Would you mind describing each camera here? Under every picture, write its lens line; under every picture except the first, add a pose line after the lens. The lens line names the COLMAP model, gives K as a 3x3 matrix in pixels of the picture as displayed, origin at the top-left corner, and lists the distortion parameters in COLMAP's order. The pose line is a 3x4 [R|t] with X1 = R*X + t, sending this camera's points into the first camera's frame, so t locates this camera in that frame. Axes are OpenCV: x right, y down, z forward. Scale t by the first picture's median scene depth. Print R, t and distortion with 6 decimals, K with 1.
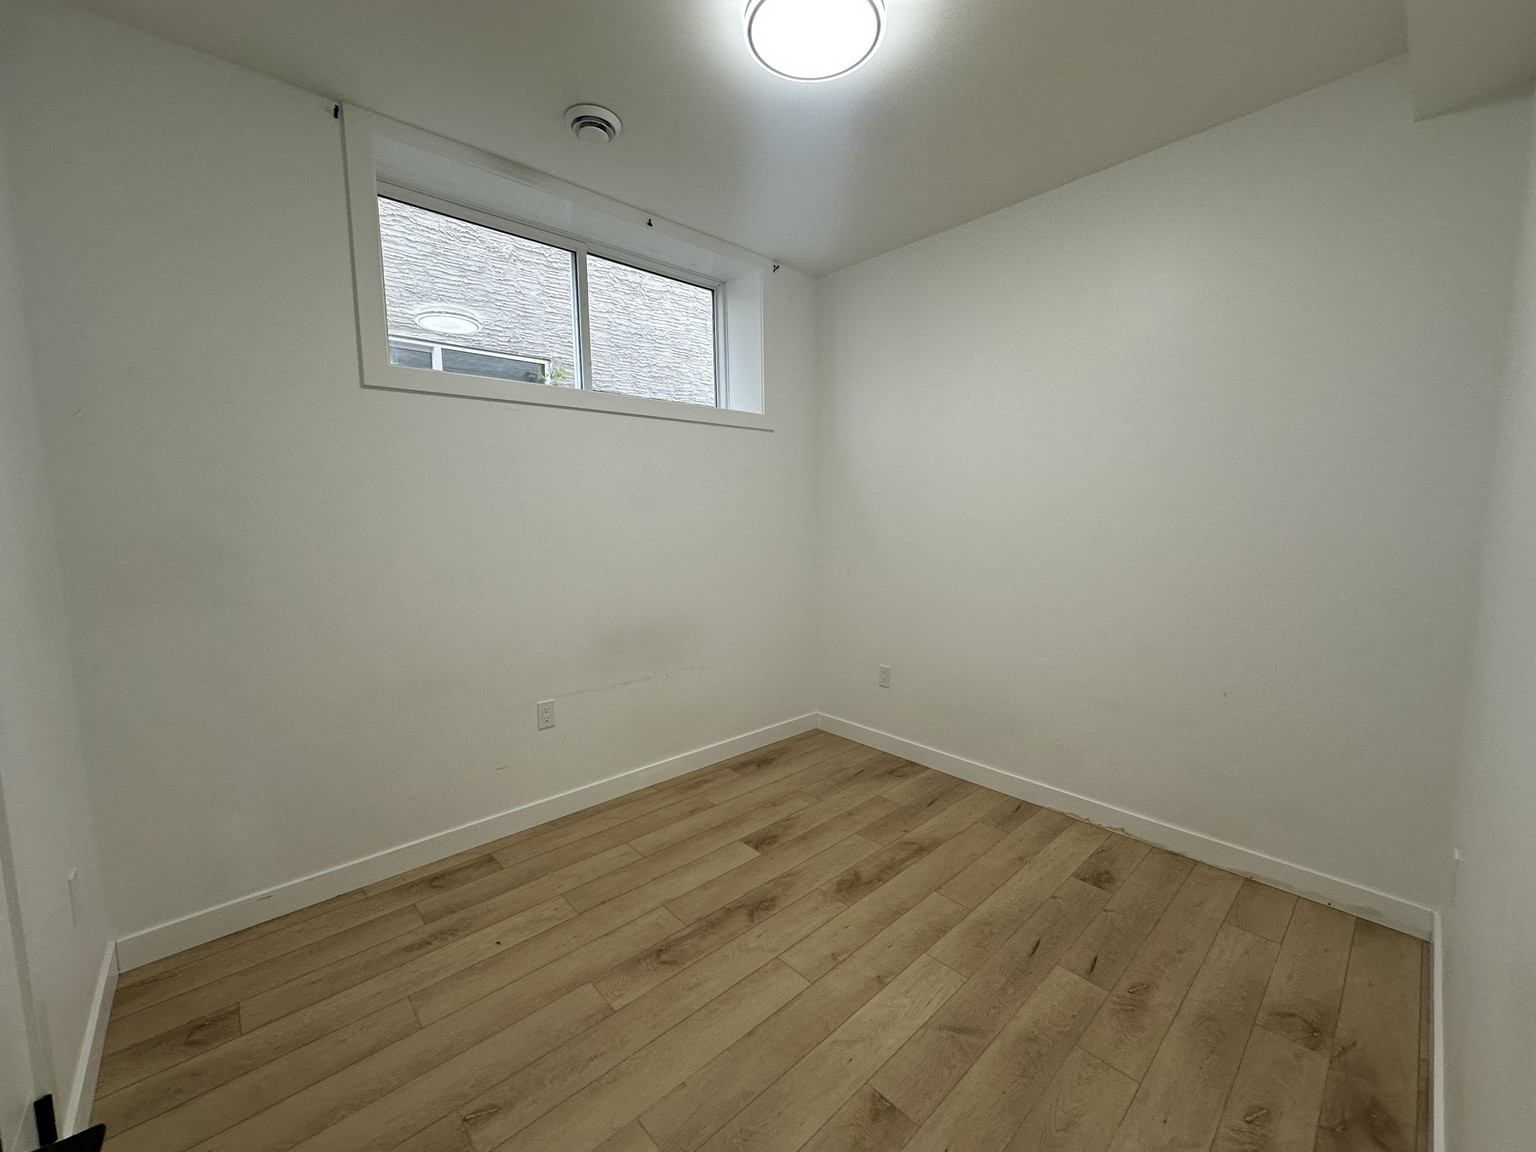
lens RADIAL K [[612.1, 0, 761.7], [0, 612.1, 588.8], [0, 0, 1]] dist [-0.003824, 0.001120]
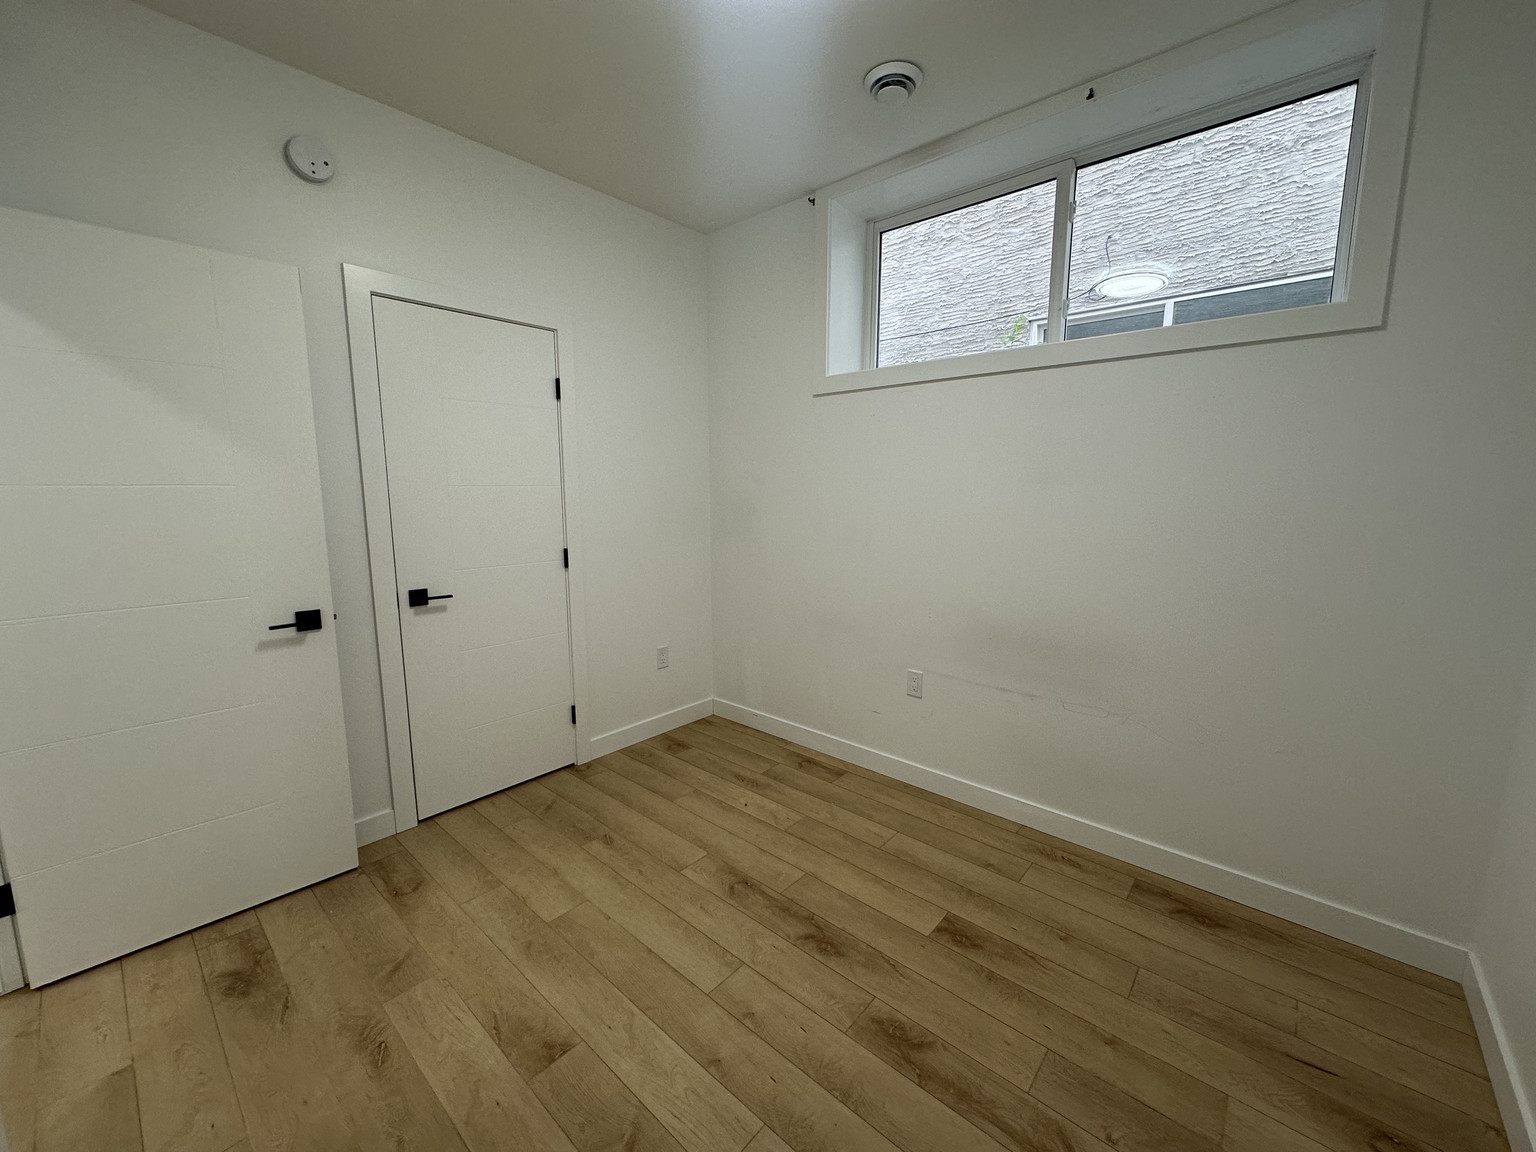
lens RADIAL K [[612.1, 0, 761.8], [0, 612.1, 575.5], [0, 0, 1]] dist [-0.003824, 0.001120]
pose [[0.101845, 0.149338, -0.983527, 0.741362], [-0.128687, 0.982339, 0.135832, -0.095330], [0.986442, 0.112733, 0.119264, 0.732161]]
